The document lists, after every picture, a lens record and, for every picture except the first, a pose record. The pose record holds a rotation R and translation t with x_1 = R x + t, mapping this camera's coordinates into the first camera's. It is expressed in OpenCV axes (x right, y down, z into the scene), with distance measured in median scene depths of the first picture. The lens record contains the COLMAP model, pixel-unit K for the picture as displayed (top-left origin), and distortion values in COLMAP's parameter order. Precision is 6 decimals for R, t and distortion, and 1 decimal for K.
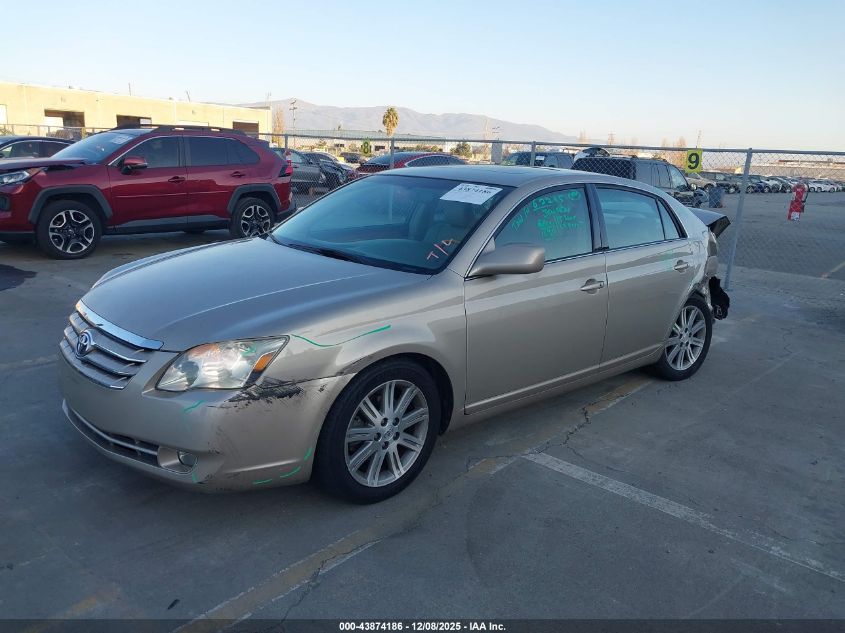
lens RADIAL K [[661.5, 0, 417.9], [0, 661.5, 309.5], [0, 0, 1]] dist [0.029755, -0.031931]
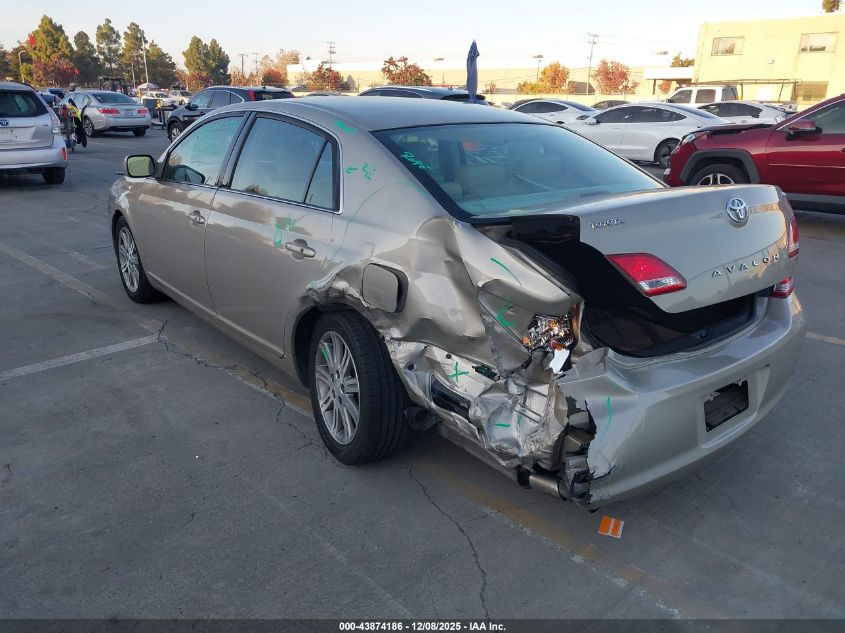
lens RADIAL K [[661.5, 0, 419.8], [0, 661.5, 313.0], [0, 0, 1]] dist [0.029755, -0.031931]
pose [[-0.078281, 0.256548, -0.963356, 1.412096], [-0.243834, 0.932045, 0.268023, -0.288085], [0.966653, 0.255880, -0.010406, 1.603783]]
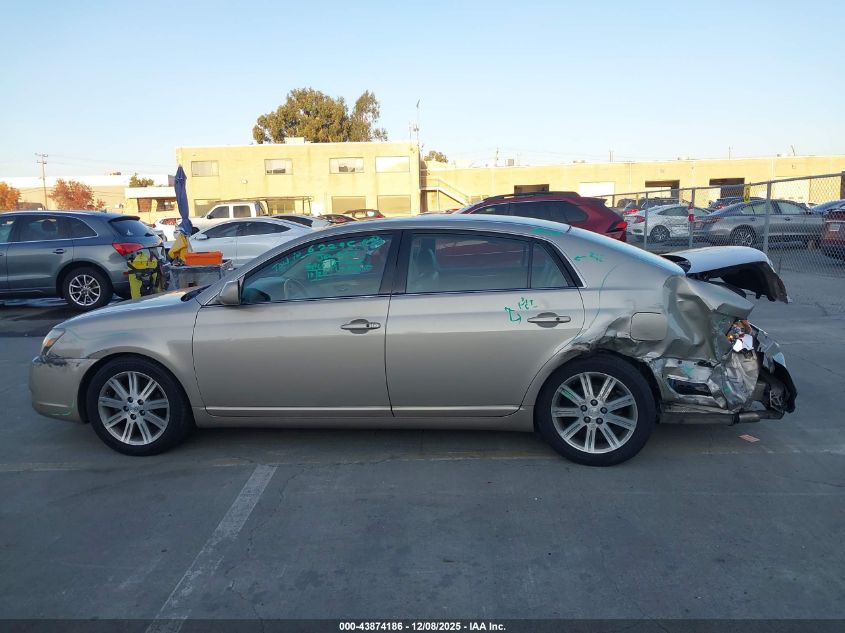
lens RADIAL K [[661.5, 0, 422.3], [0, 661.5, 324.3], [0, 0, 1]] dist [0.029755, -0.031931]
pose [[0.630998, 0.061490, -0.773344, 1.327576], [-0.115069, 0.993246, -0.014914, -0.041112], [0.767203, 0.098398, 0.633811, 0.499442]]
